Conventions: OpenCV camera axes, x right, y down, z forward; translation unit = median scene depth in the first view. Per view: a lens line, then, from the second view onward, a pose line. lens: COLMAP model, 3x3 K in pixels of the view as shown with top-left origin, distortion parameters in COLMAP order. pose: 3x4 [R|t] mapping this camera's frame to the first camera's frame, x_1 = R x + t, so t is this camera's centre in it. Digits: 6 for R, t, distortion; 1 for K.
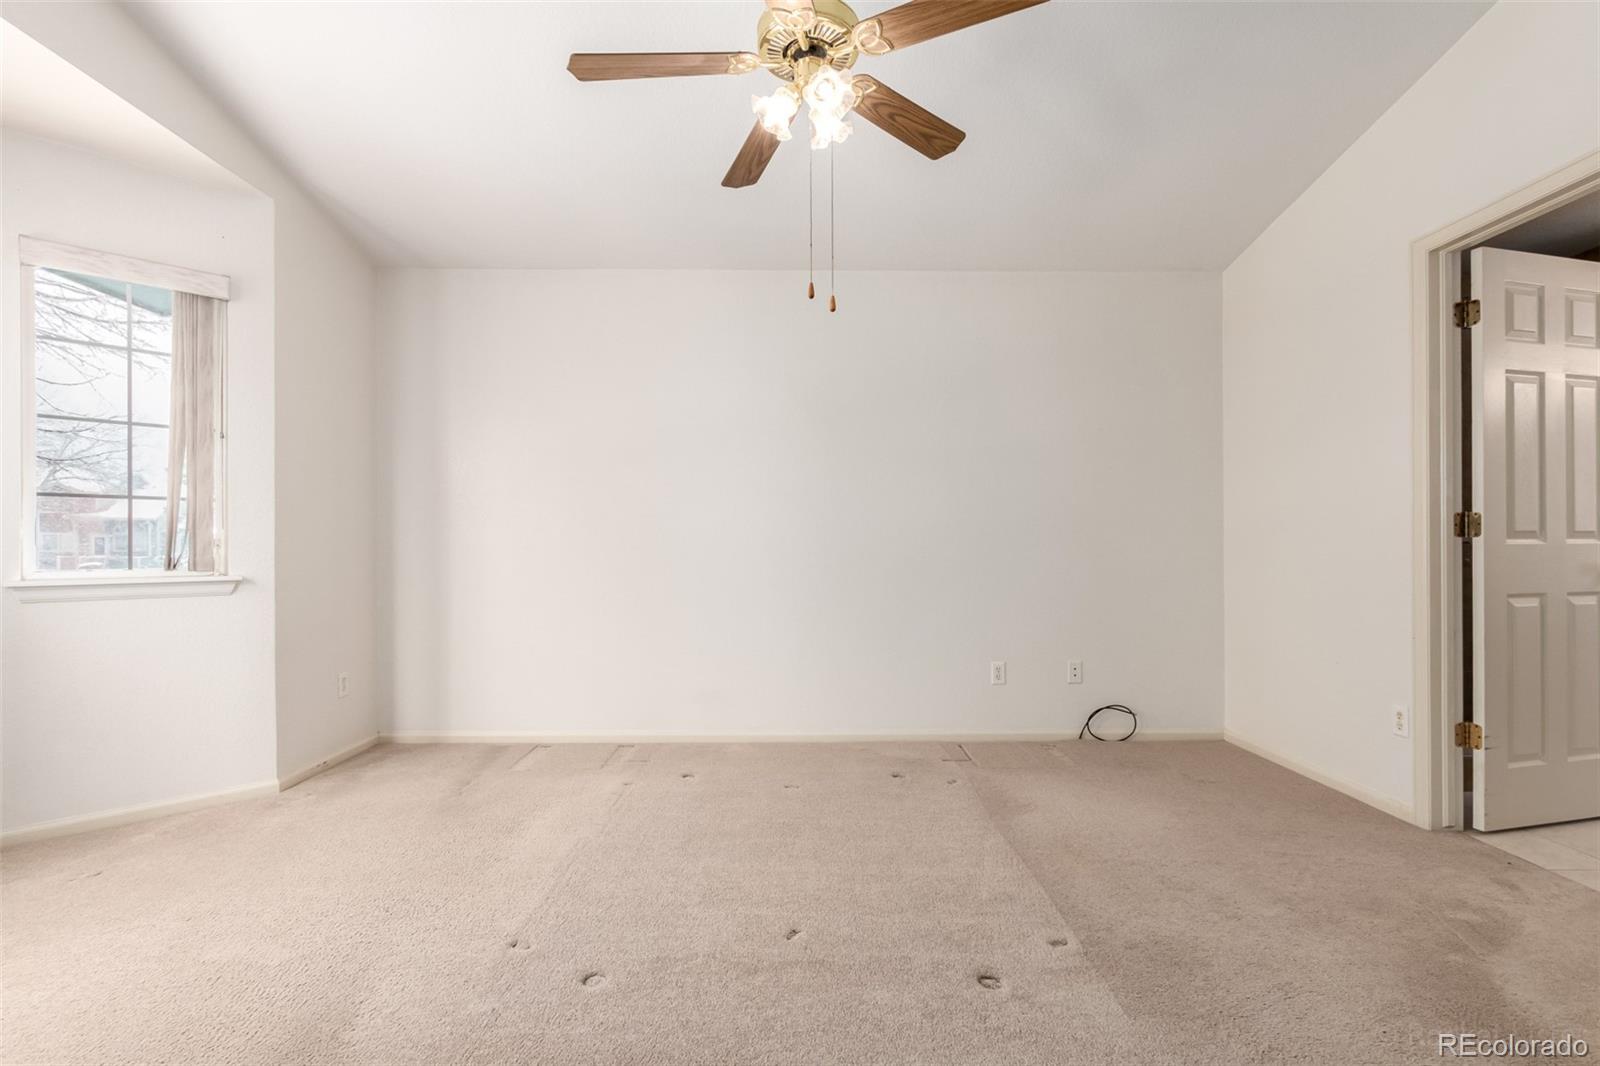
lens RADIAL K [[738.2, 0, 804.6], [0, 738.2, 538.9], [0, 0, 1]] dist [0.005573, -0.002284]
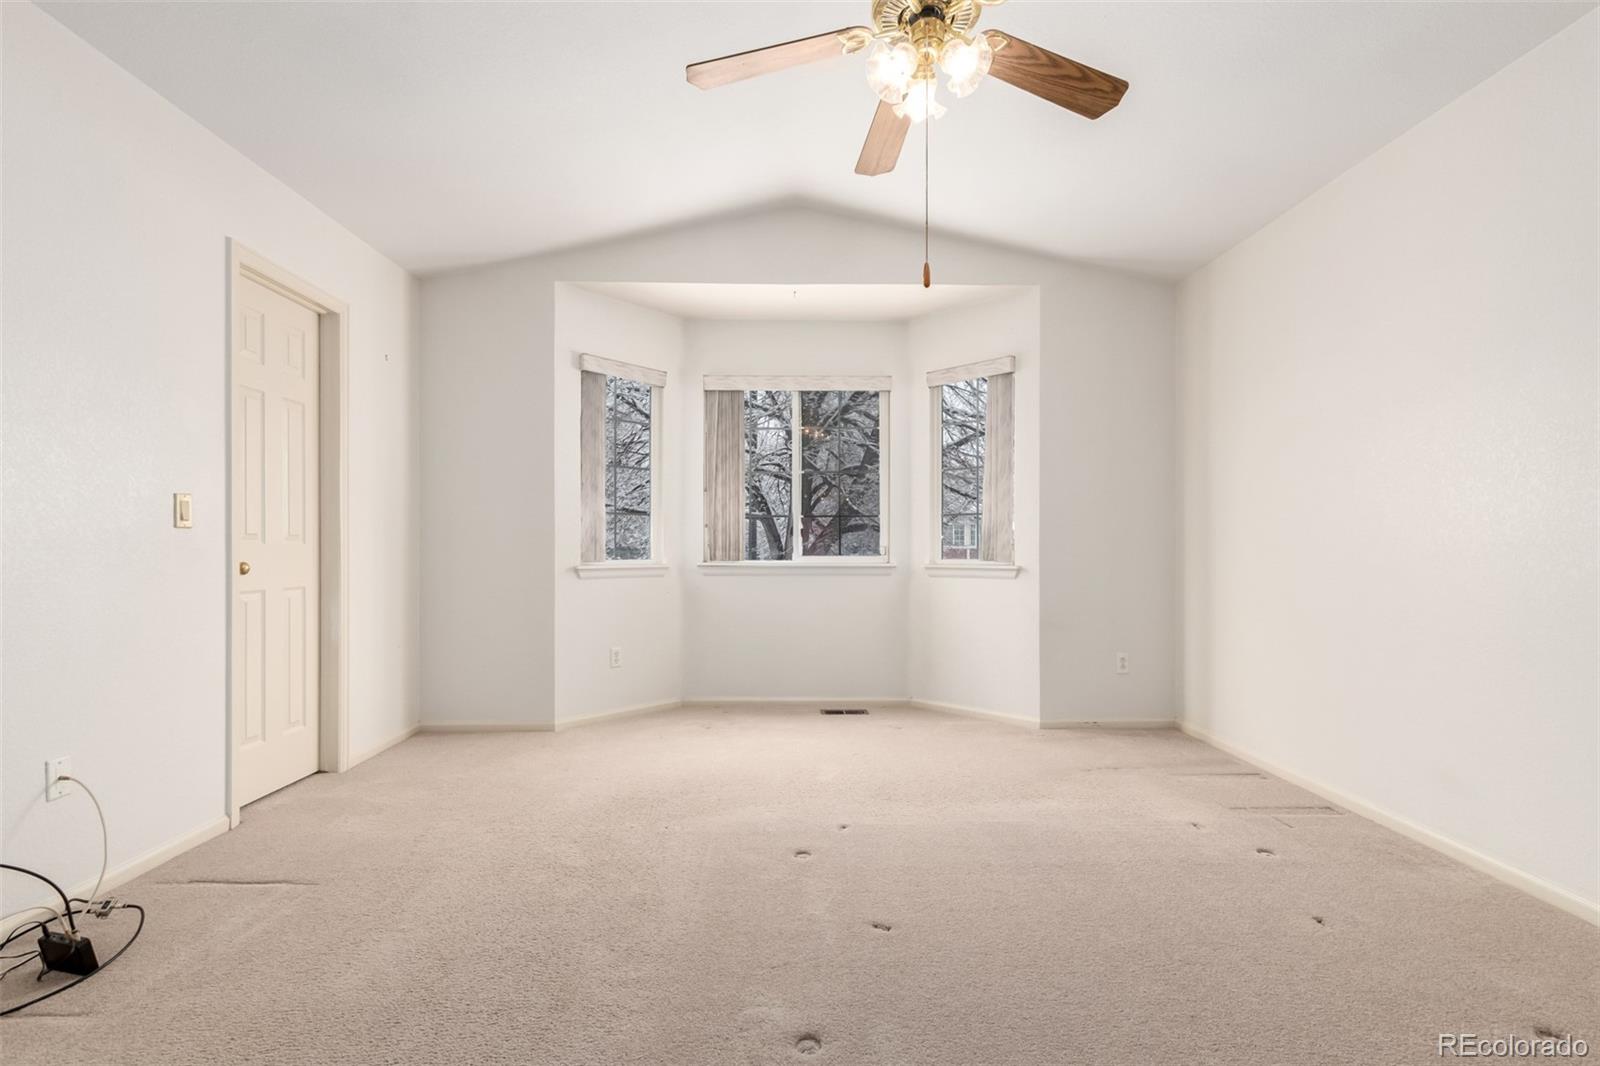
lens RADIAL K [[738.2, 0, 801.0], [0, 738.2, 539.6], [0, 0, 1]] dist [0.005573, -0.002284]
pose [[0.016084, -0.007015, -0.999846, 0.623650], [0.012702, 0.999896, -0.006811, 0.004943], [0.999790, -0.012590, 0.016172, 0.559167]]
